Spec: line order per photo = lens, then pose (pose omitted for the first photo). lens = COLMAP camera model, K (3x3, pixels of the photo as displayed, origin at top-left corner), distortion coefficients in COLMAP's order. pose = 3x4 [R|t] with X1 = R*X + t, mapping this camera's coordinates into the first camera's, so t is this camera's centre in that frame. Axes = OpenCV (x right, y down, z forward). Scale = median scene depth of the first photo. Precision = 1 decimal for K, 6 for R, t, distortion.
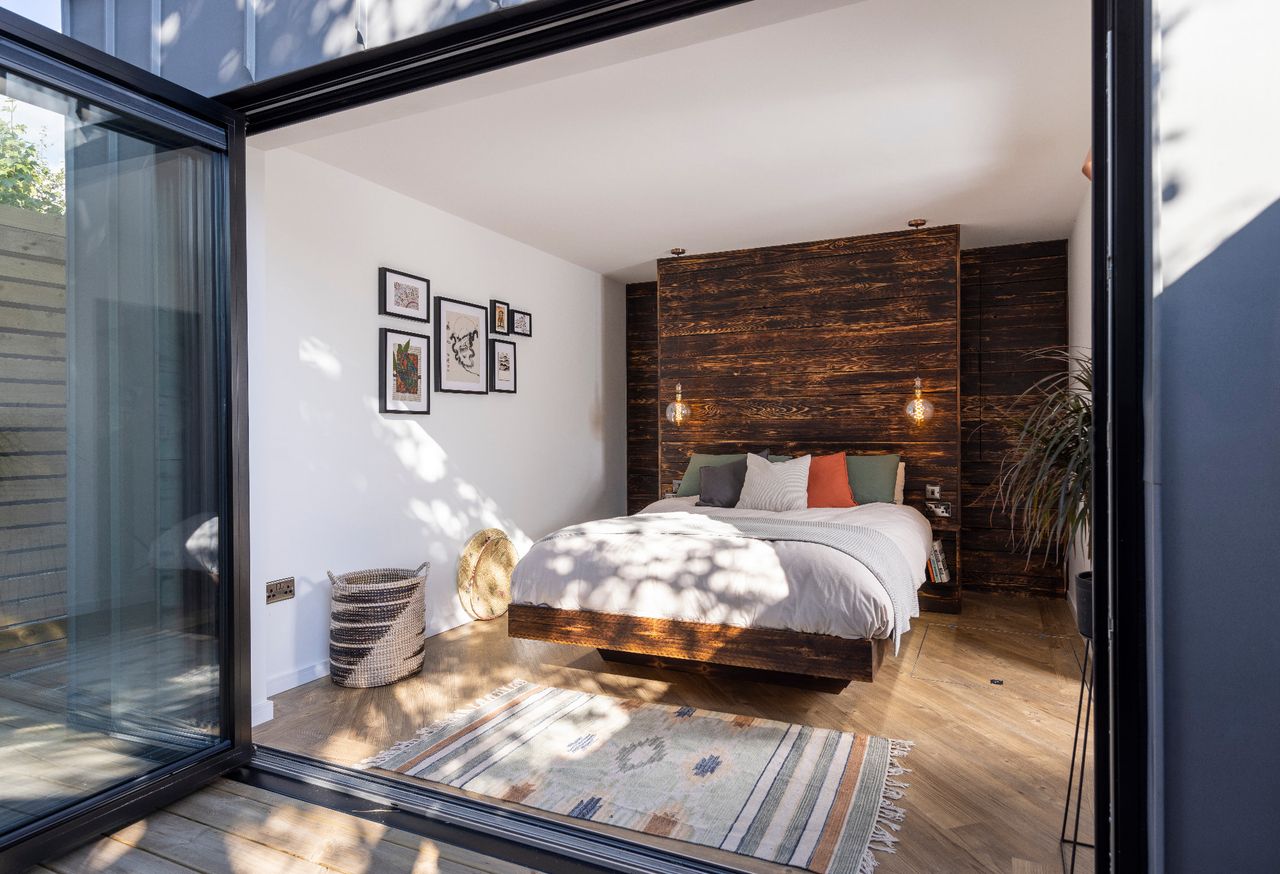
lens RADIAL K [[720.7, 0, 642.1], [0, 720.7, 436.3], [0, 0, 1]] dist [-0.001478, -0.000030]
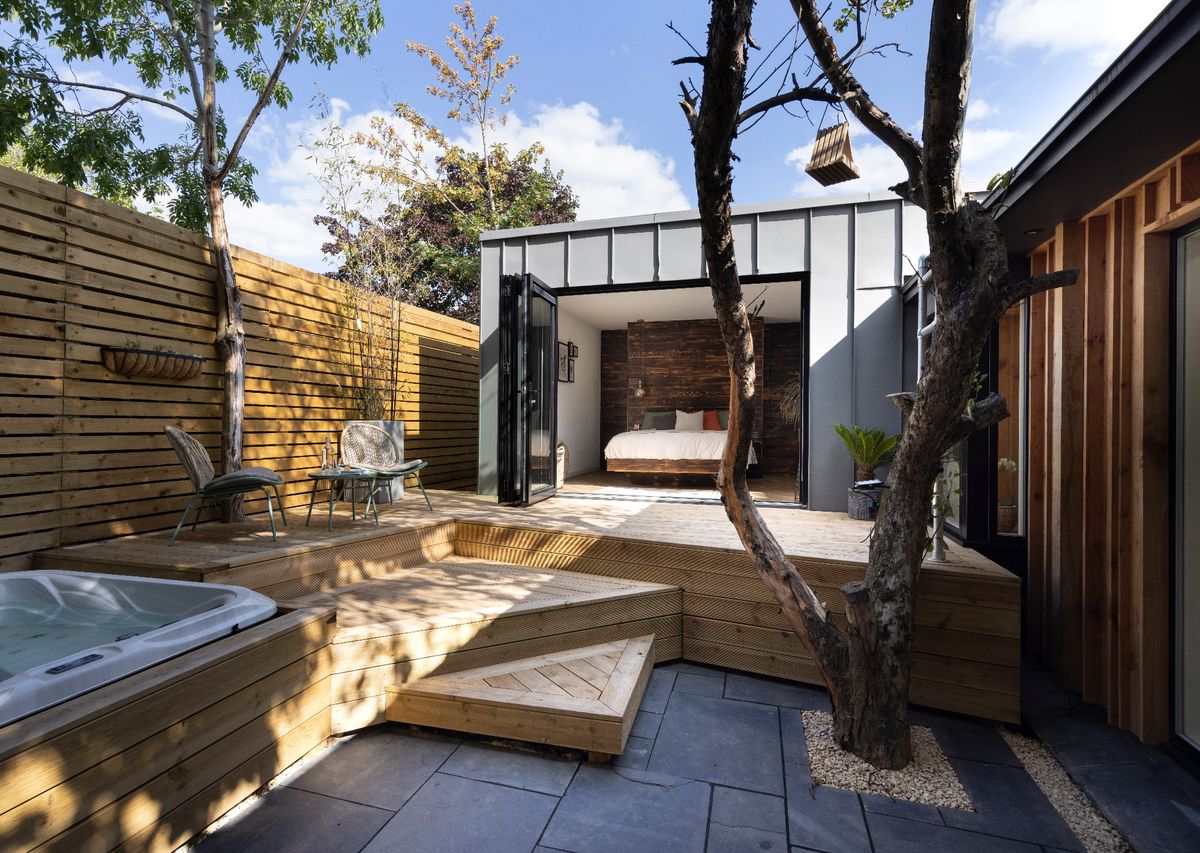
lens RADIAL K [[560.8, 0, 596.9], [0, 560.8, 425.7], [0, 0, 1]] dist [0.001581, 0.000133]
pose [[0.987826, 0.008982, 0.155305, -0.354166], [-0.009375, 0.999954, 0.001793, 0.065923], [-0.155282, -0.003228, 0.987865, -0.690571]]
